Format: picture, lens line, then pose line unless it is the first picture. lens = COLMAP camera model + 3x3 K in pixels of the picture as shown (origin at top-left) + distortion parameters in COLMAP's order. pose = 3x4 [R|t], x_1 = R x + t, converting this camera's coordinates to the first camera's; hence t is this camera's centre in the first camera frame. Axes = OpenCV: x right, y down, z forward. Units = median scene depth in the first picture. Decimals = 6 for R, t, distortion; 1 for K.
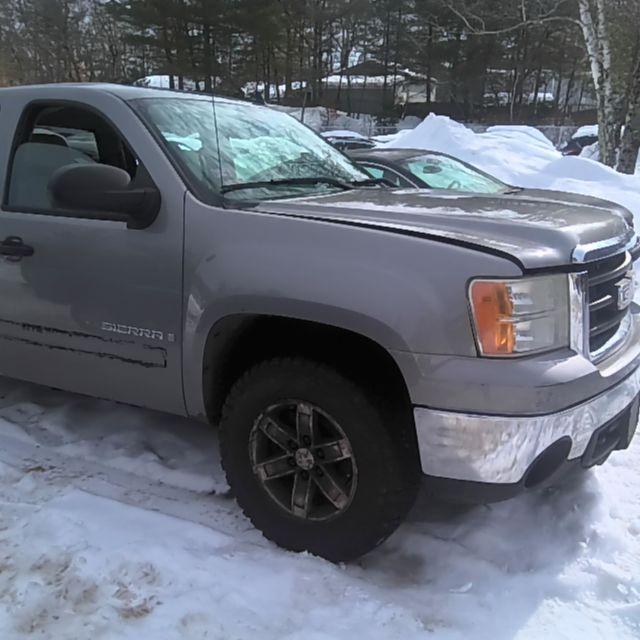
lens RADIAL K [[689.1, 0, 320.0], [0, 689.1, 320.0], [0, 0, 1]] dist [0.131694, -0.238635]
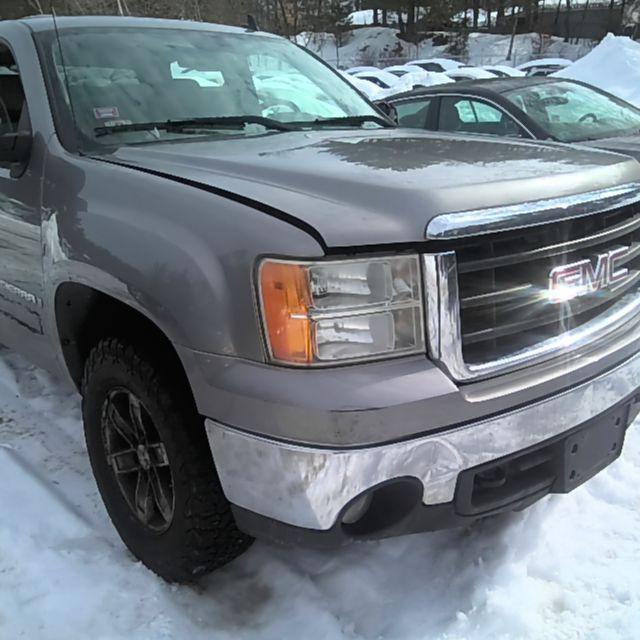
lens RADIAL K [[697.5, 0, 319.8], [0, 697.5, 308.2], [0, 0, 1]] dist [0.032230, -0.047728]
pose [[0.953726, 0.062568, -0.294096, 0.380185], [-0.042084, 0.996259, 0.075477, -0.048918], [0.297718, -0.059607, 0.952791, 0.234232]]
